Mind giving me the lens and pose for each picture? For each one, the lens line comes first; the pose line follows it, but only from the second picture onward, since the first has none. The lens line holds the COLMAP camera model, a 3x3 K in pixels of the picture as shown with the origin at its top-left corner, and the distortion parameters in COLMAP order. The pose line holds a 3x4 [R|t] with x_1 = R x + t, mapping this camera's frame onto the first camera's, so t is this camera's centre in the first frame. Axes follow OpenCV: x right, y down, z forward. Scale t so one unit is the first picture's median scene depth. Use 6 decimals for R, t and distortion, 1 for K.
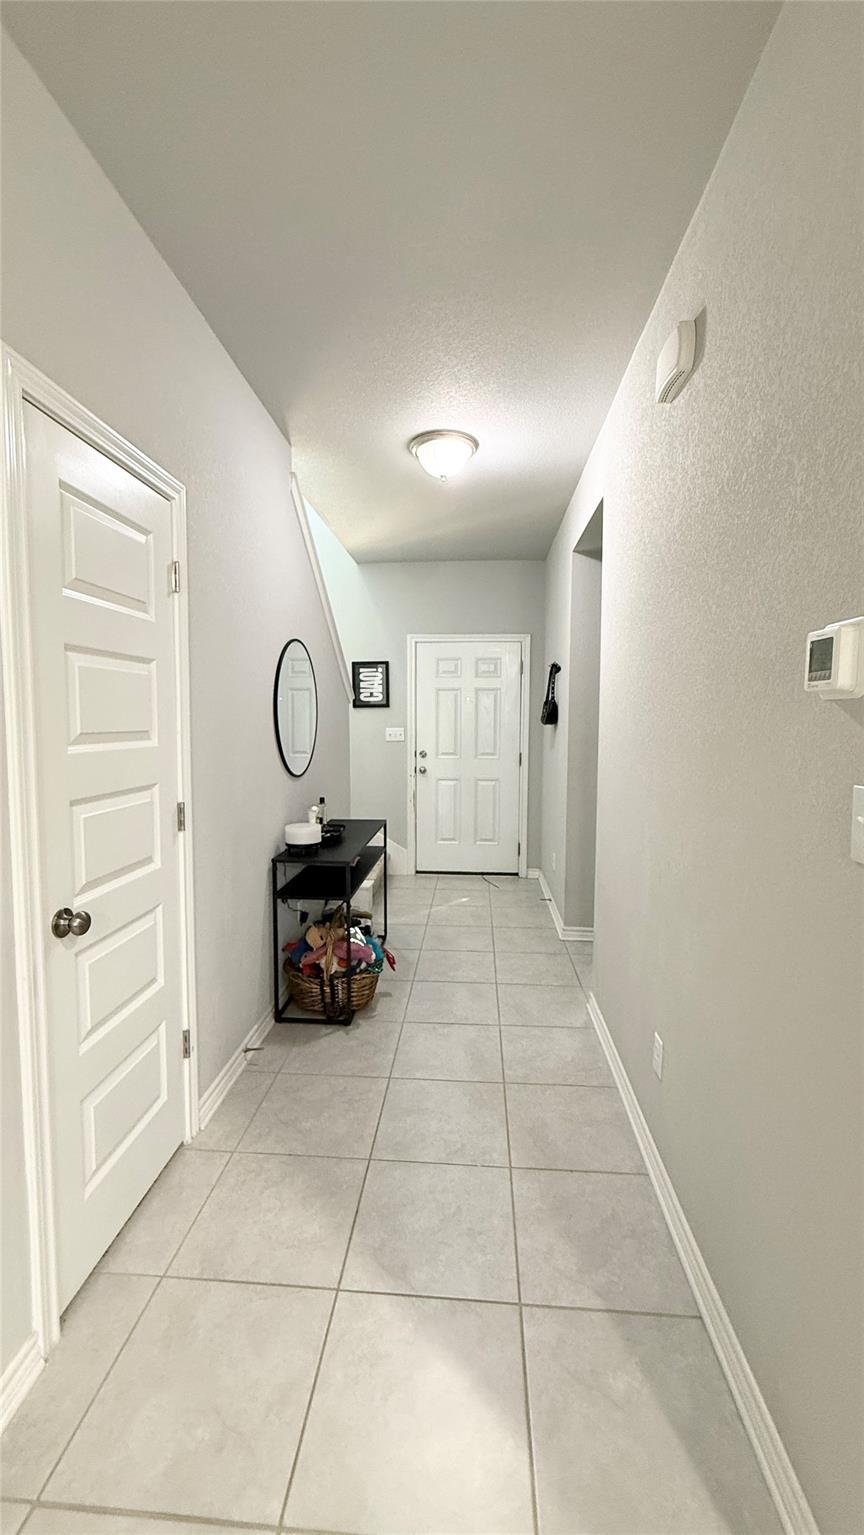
lens RADIAL K [[614.0, 0, 433.4], [0, 614.0, 759.3], [0, 0, 1]] dist [0.000357, -0.000184]
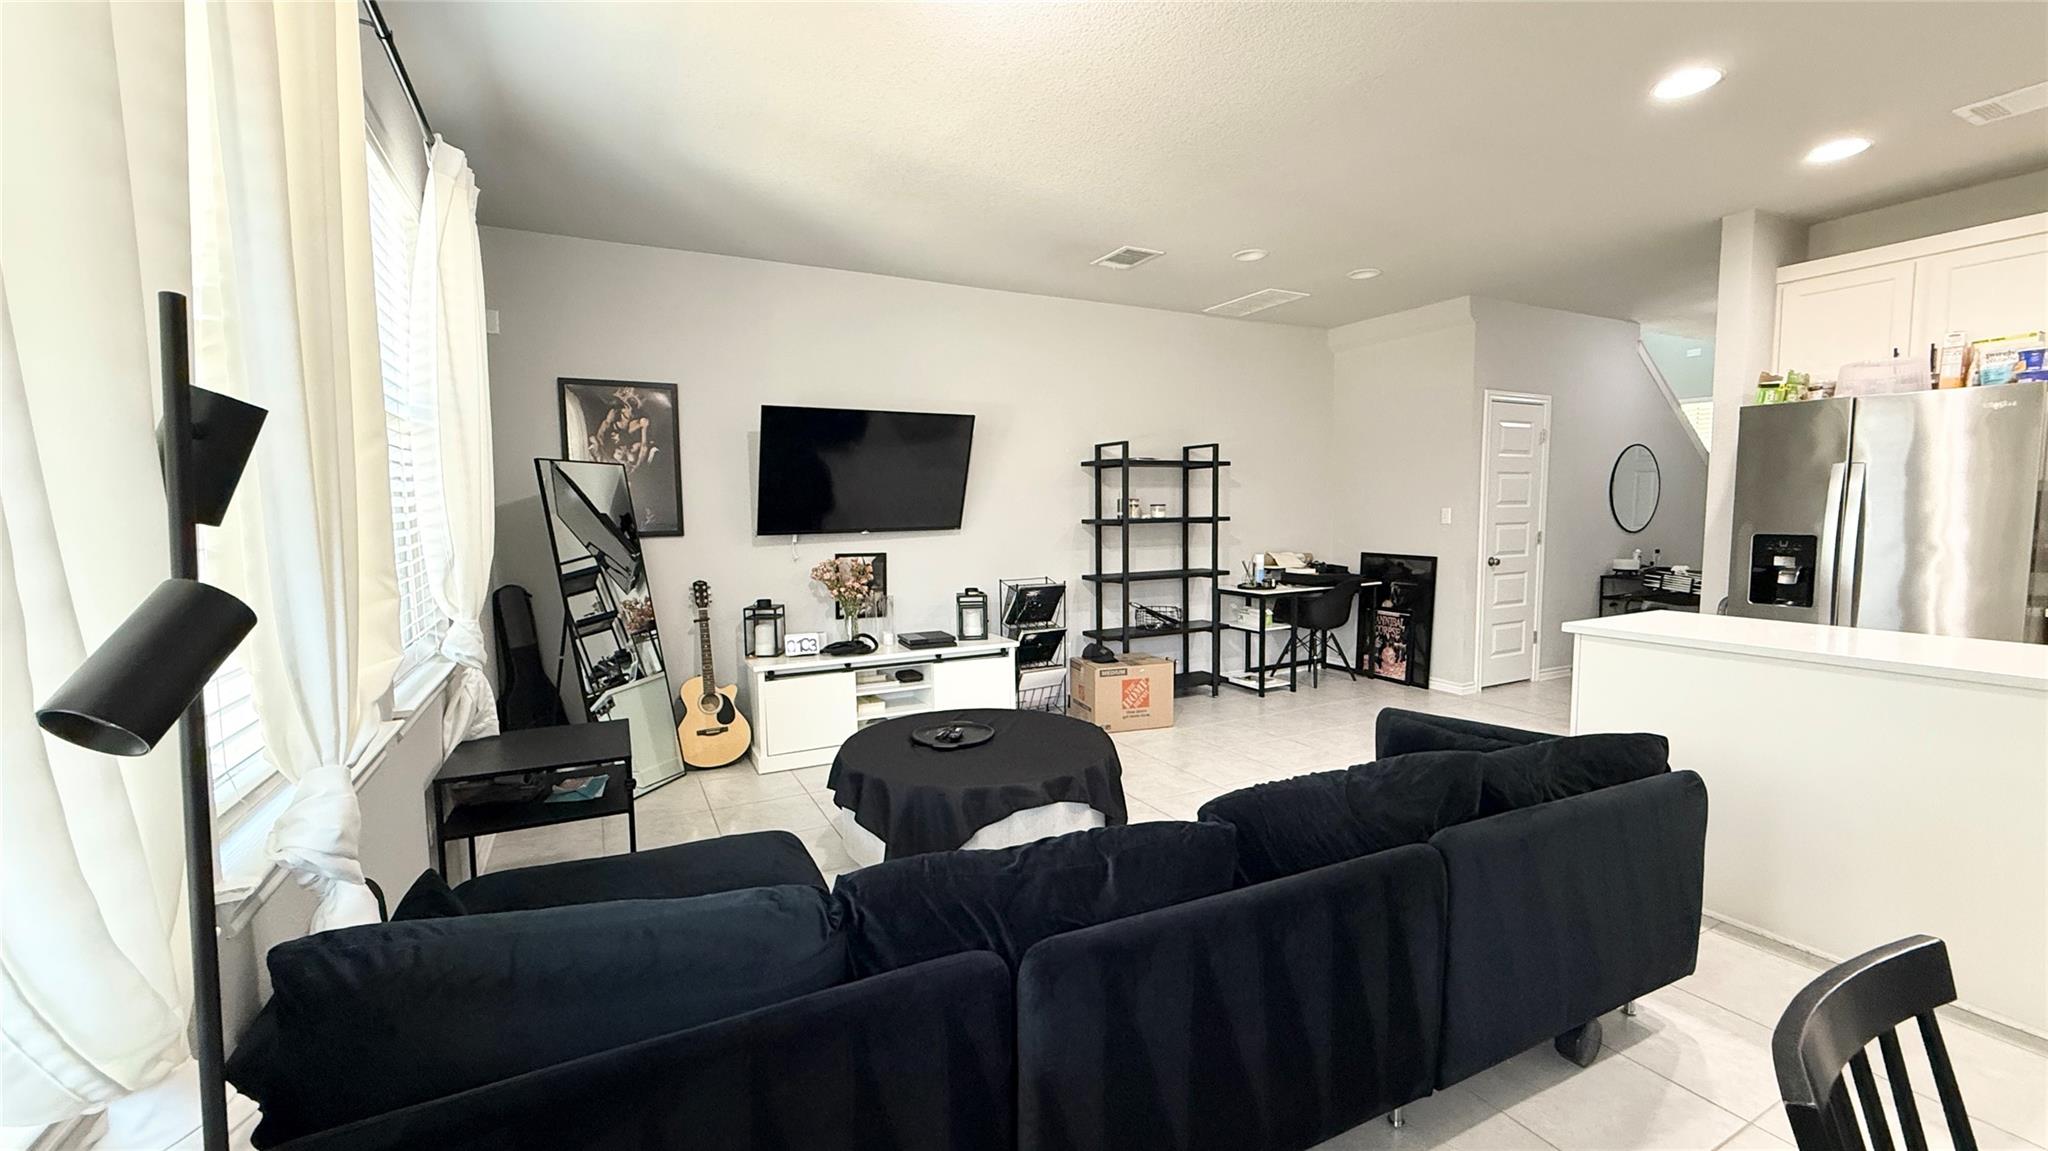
lens RADIAL K [[819.2, 0, 1018.2], [0, 819.2, 574.5], [0, 0, 1]] dist [0.000357, -0.000184]
pose [[0.523776, 0.061939, -0.849602, 1.219994], [-0.043433, 0.997998, 0.045981, 0.176713], [0.850748, 0.012817, 0.525417, -2.350740]]
